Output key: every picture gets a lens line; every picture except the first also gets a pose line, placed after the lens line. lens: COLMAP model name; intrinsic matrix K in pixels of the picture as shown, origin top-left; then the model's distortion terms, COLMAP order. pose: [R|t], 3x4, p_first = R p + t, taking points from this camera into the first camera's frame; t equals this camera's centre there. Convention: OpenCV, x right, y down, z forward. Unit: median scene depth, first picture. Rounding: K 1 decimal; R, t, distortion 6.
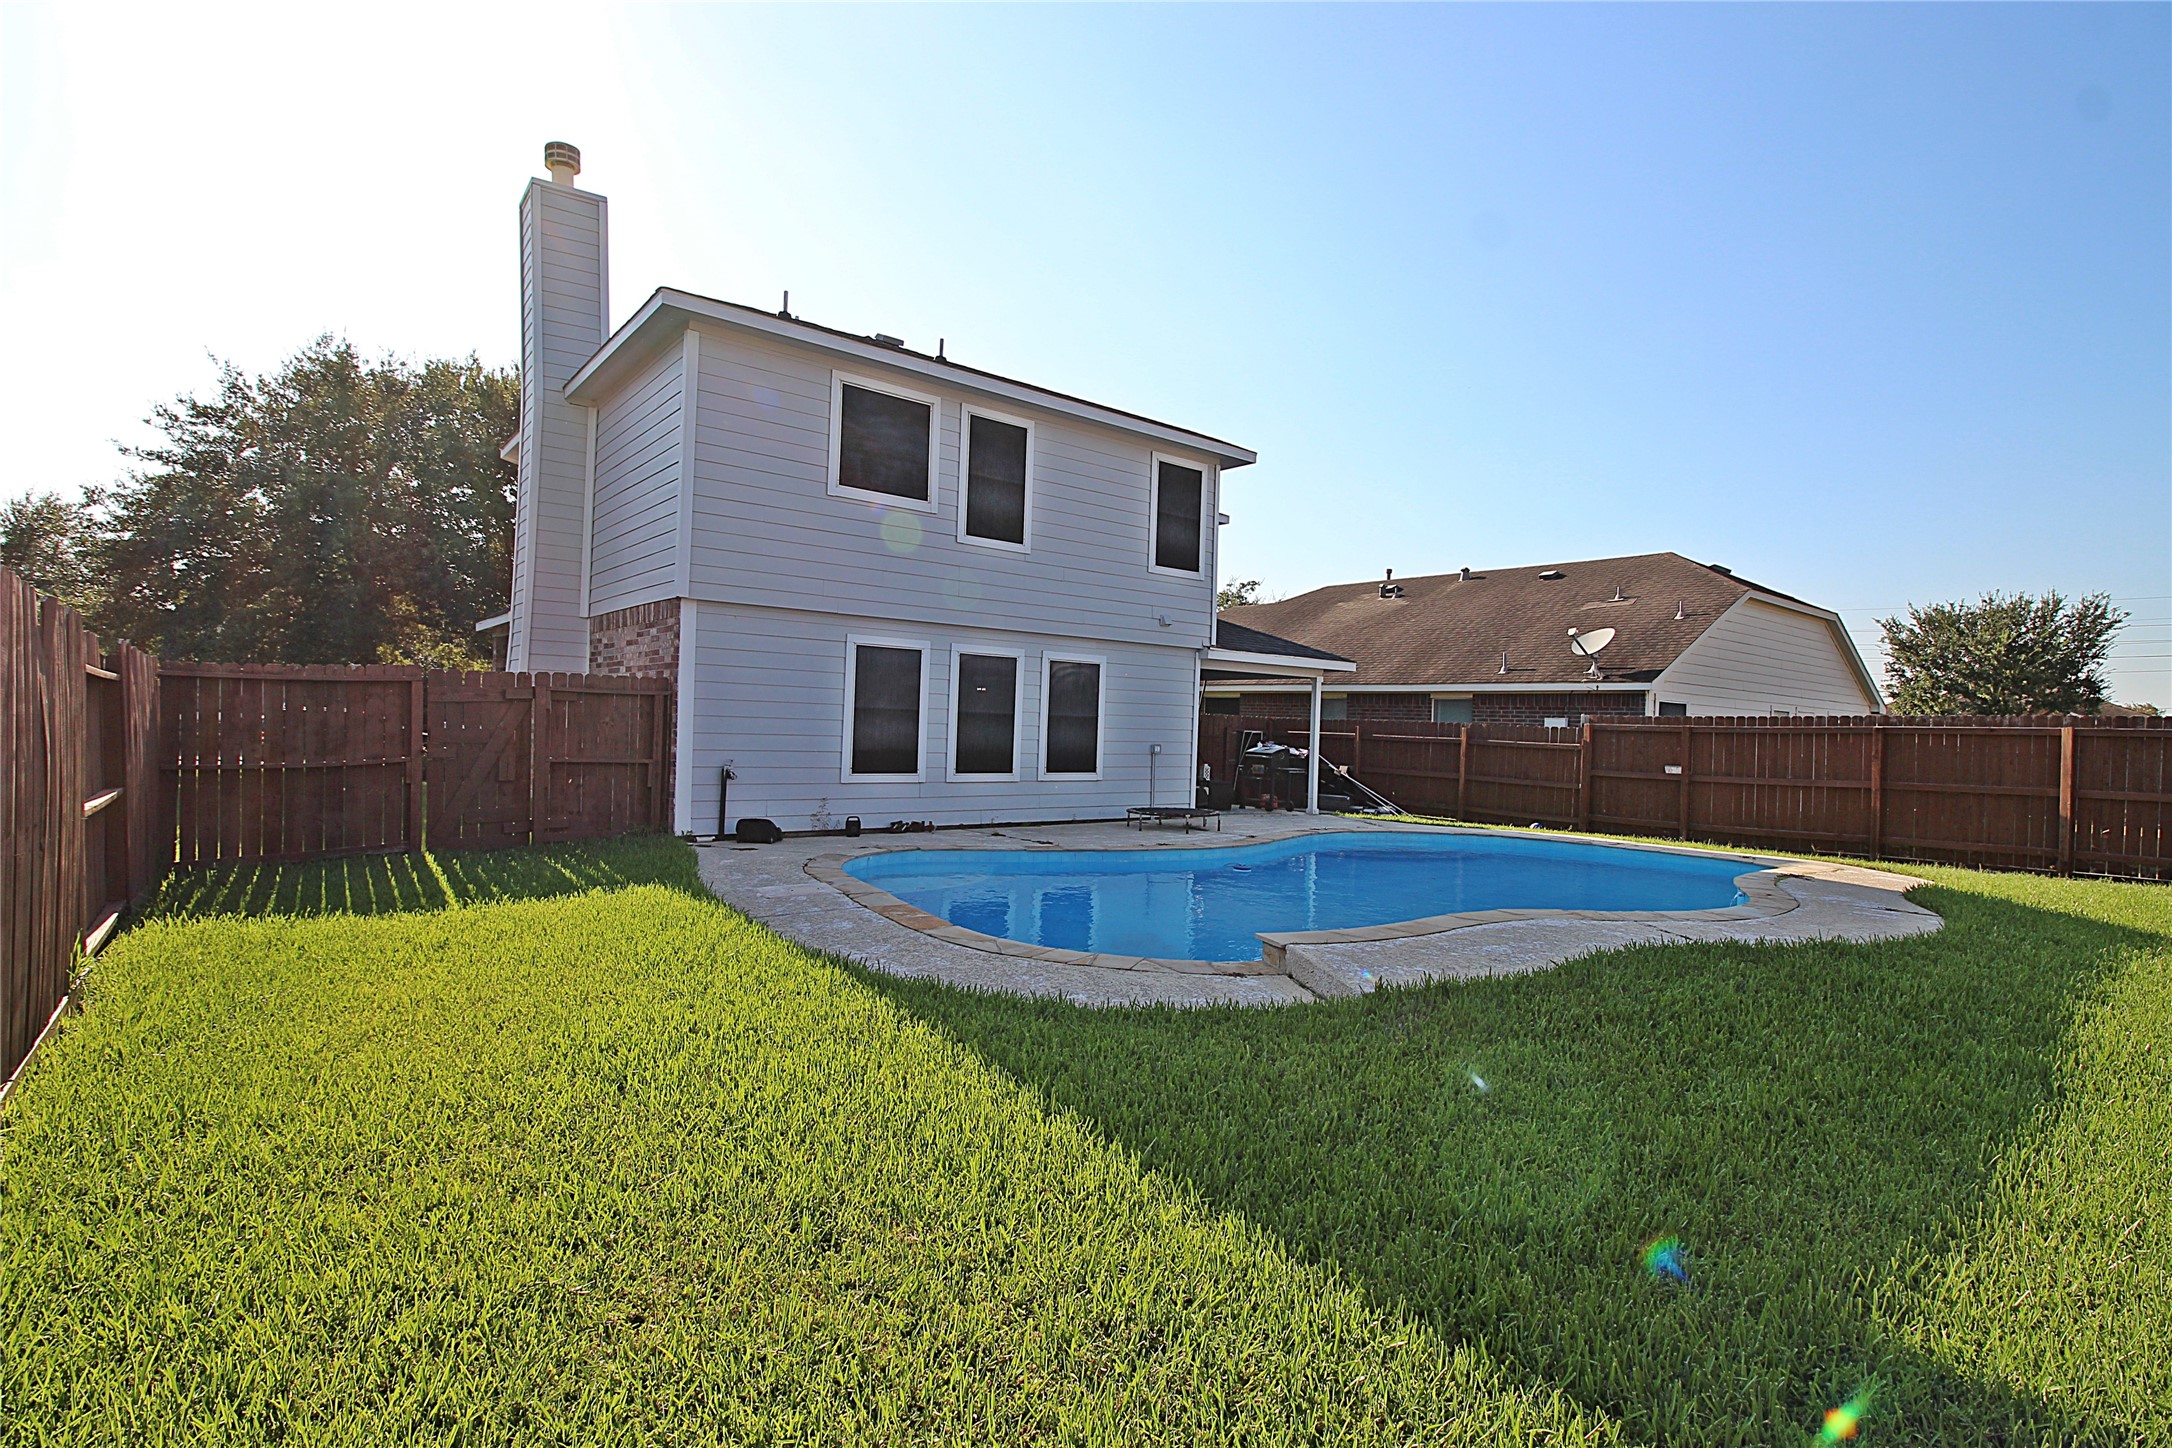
lens RADIAL K [[1018.4, 0, 1094.5], [0, 1018.4, 731.5], [0, 0, 1]] dist [-0.009788, -0.002115]
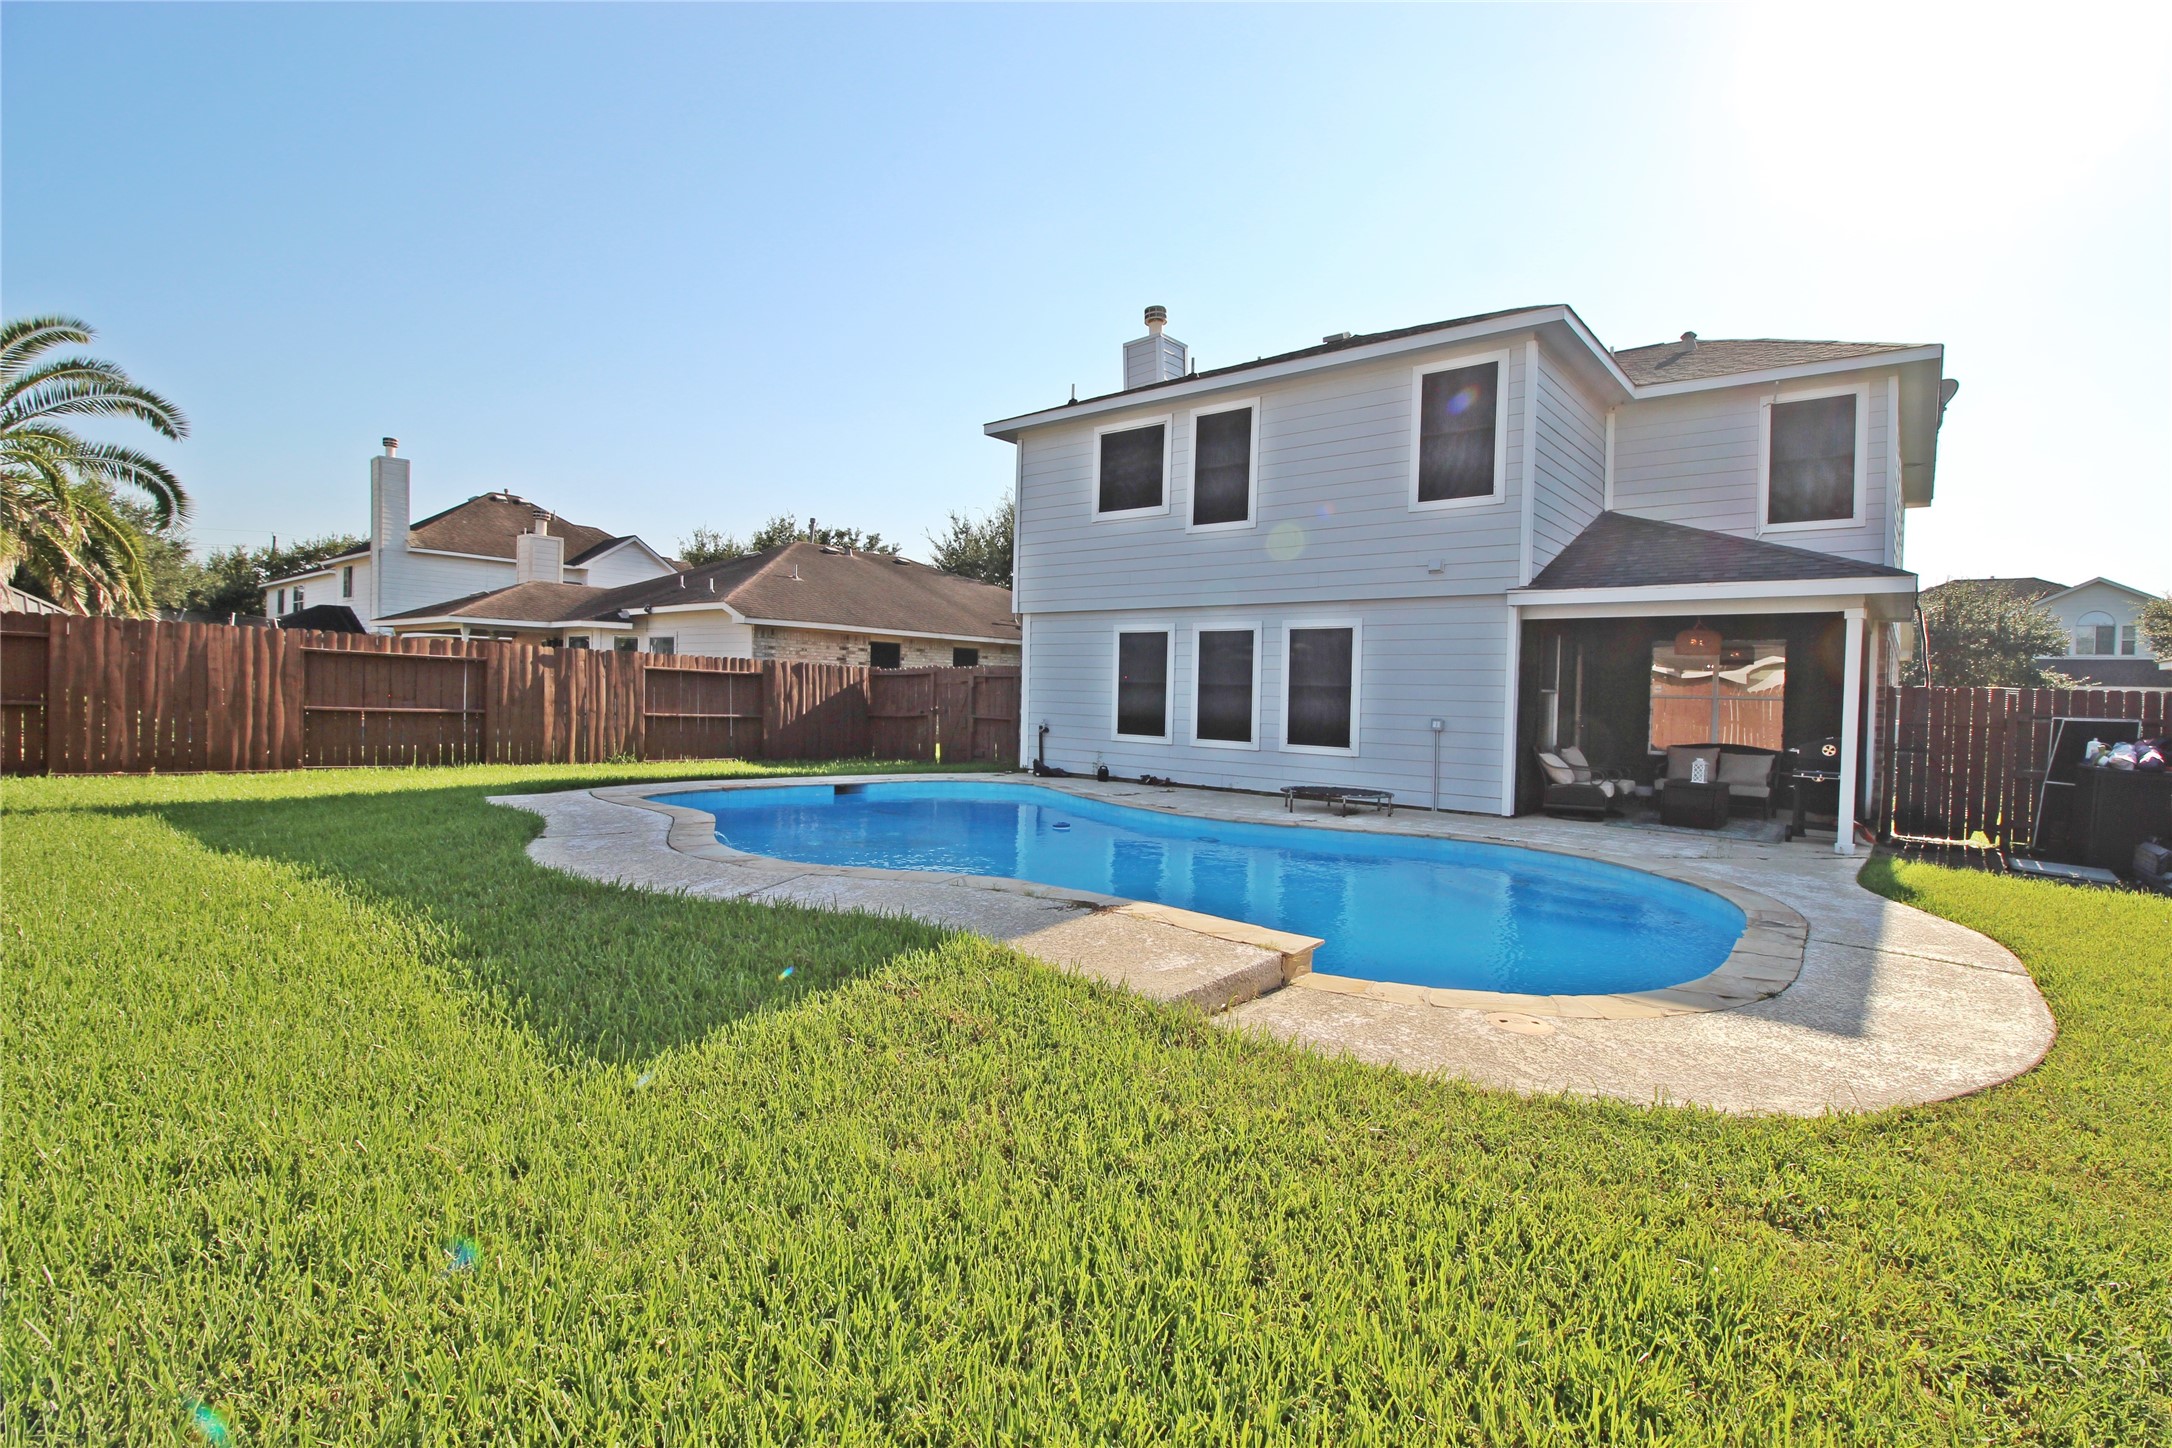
lens RADIAL K [[1018.4, 0, 1096.0], [0, 1018.4, 717.0], [0, 0, 1]] dist [-0.009788, -0.002115]
pose [[0.203759, -0.006351, -0.979001, 0.942958], [-0.029683, 0.999479, -0.012661, 0.035325], [0.978571, 0.031640, 0.203464, 0.669115]]
